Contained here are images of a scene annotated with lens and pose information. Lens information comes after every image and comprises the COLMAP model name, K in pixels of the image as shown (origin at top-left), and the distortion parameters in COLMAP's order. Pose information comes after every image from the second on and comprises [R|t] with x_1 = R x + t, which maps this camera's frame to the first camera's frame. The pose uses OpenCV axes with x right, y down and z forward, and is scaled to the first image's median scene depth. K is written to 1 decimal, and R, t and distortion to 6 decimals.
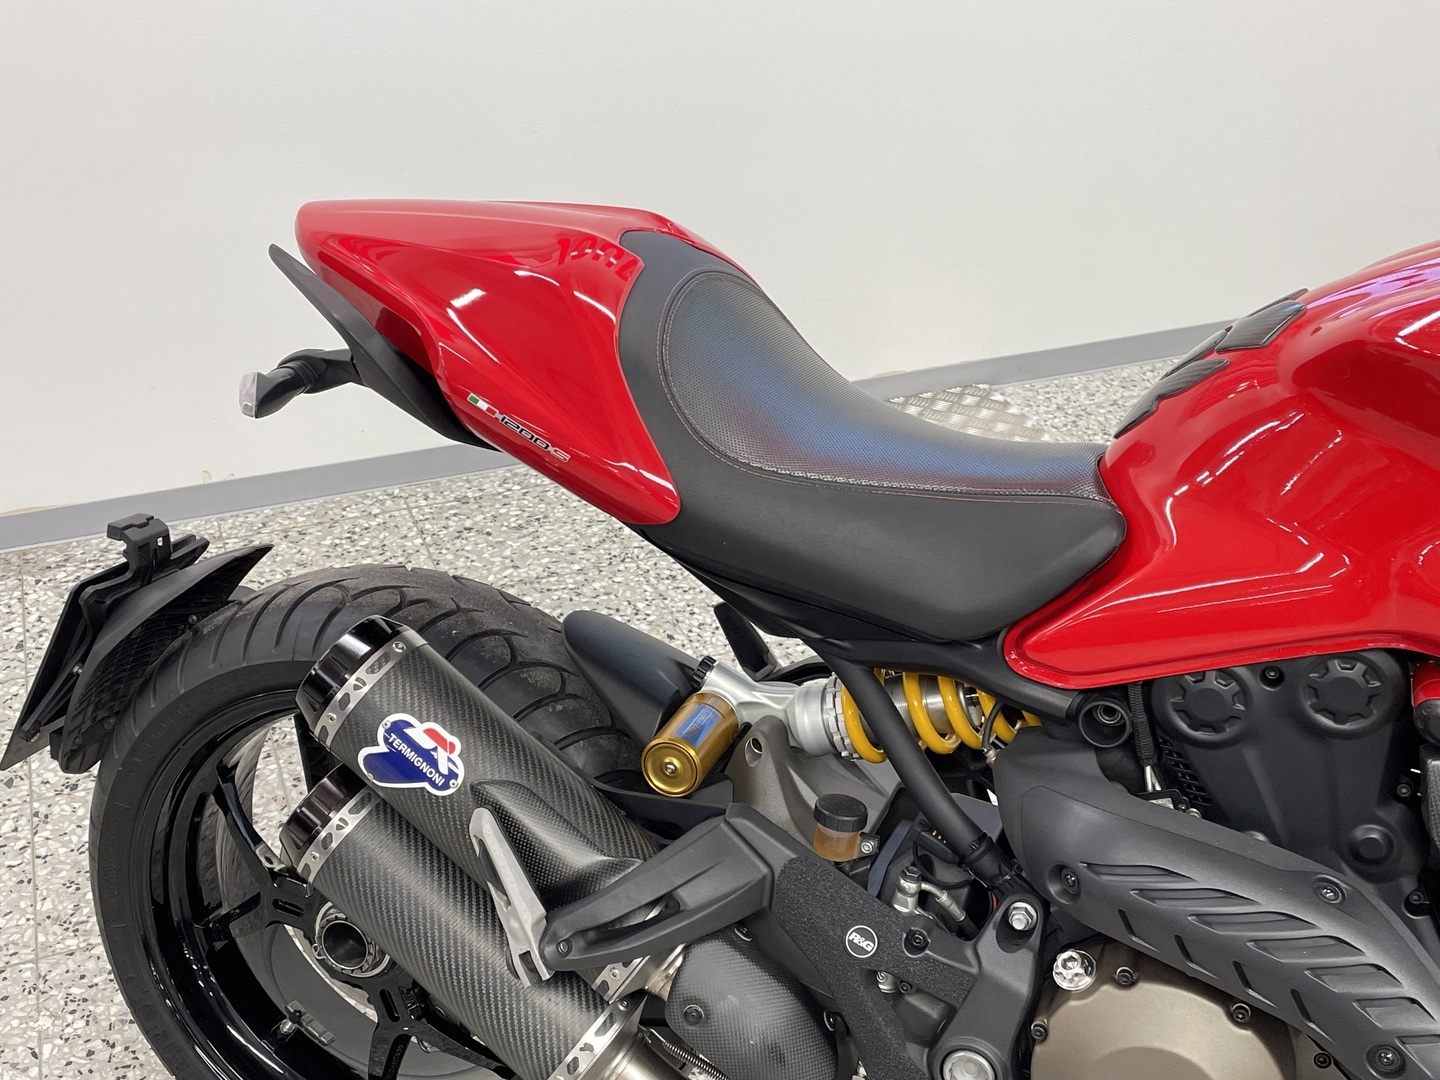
lens RADIAL K [[1684.1, 0, 727.5], [0, 1684.1, 513.7], [0, 0, 1]] dist [0.086020, -0.107653]
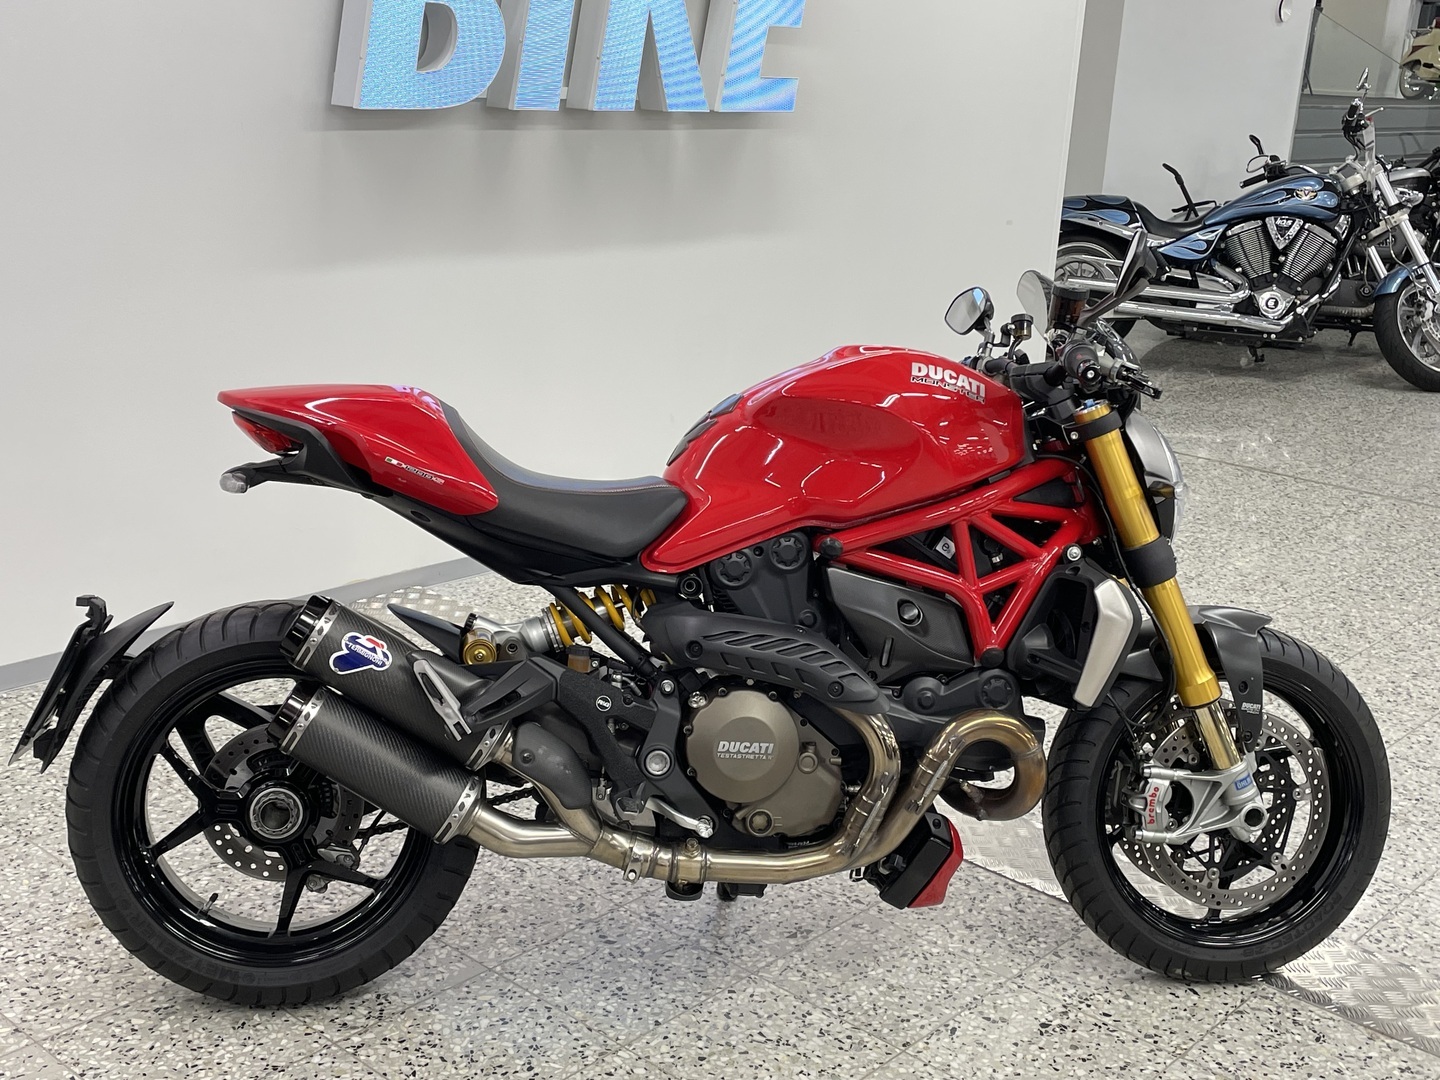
lens RADIAL K [[1653.6, 0, 713.7], [0, 1653.6, 548.9], [0, 0, 1]] dist [0.122306, -0.219286]
pose [[0.886061, -0.086527, 0.455422, -0.708546], [0.172296, 0.973518, -0.150254, 0.395750], [-0.430361, 0.211601, 0.877505, -0.881199]]
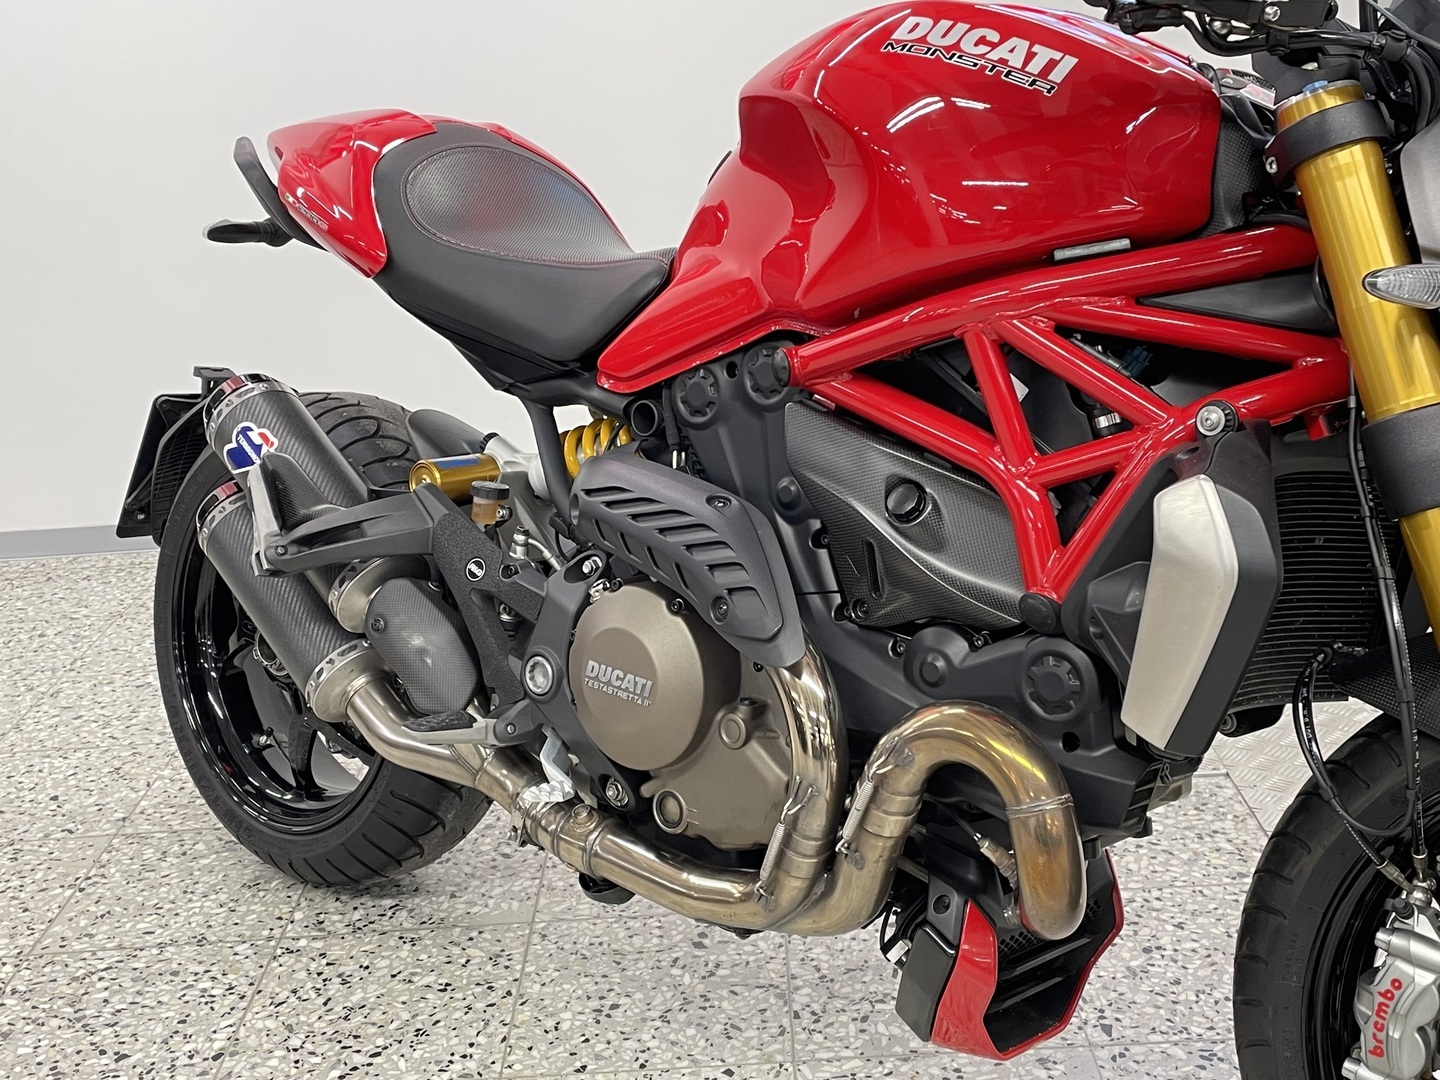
lens RADIAL K [[1668.7, 0, 739.3], [0, 1668.7, 535.7], [0, 0, 1]] dist [0.106647, -0.154537]
pose [[0.935978, 0.050974, -0.348349, 0.761828], [-0.110275, 0.982119, -0.152585, 0.411144], [0.334343, 0.181231, 0.924862, -0.211503]]
